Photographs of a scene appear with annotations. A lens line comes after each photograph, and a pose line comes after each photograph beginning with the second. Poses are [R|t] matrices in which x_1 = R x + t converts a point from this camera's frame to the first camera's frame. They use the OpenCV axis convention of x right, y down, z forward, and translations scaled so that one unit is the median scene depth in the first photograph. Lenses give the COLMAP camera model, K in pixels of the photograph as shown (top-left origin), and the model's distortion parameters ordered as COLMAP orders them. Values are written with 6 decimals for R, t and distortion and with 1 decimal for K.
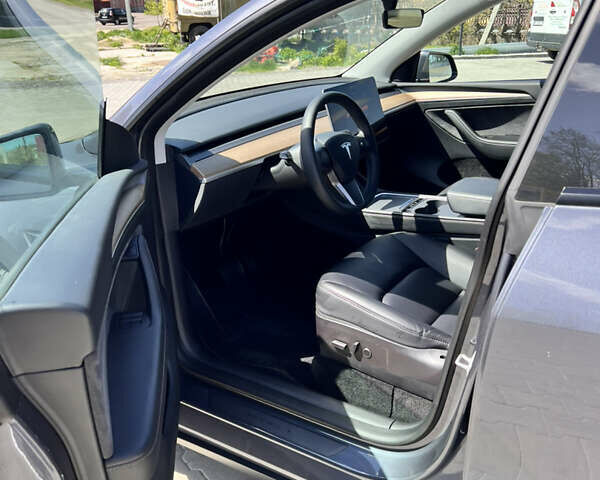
lens RADIAL K [[616.3, 0, 304.0], [0, 616.3, 241.0], [0, 0, 1]] dist [0.072213, -0.094886]
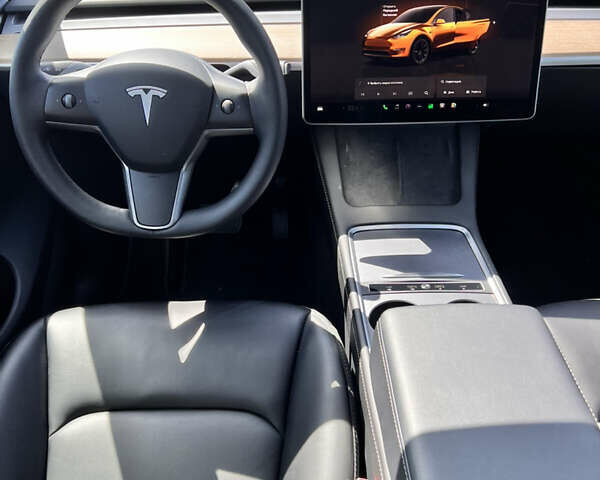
lens RADIAL K [[616.3, 0, 304.0], [0, 616.3, 241.0], [0, 0, 1]] dist [0.072213, -0.094886]
pose [[0.568757, 0.496845, -0.655485, 0.367207], [-0.317972, 0.867795, 0.381871, -0.207540], [0.758558, -0.008766, 0.651547, 0.621205]]
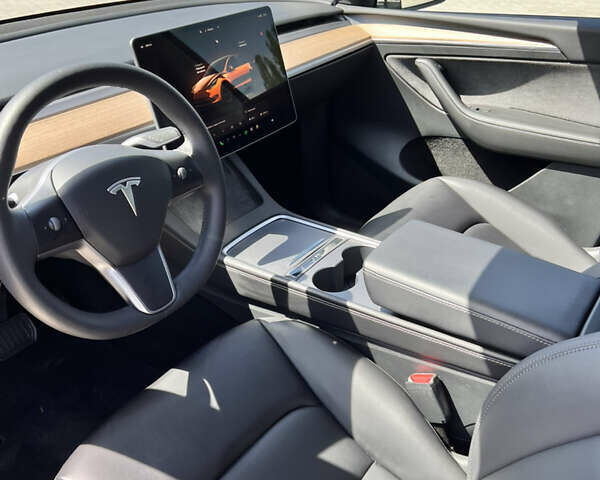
lens RADIAL K [[616.3, 0, 304.0], [0, 616.3, 241.0], [0, 0, 1]] dist [0.072213, -0.094886]
pose [[0.998228, 0.056329, -0.019200, 0.163512], [-0.052365, 0.984680, 0.166323, -0.153415], [0.028275, -0.165023, 0.985884, 0.427917]]
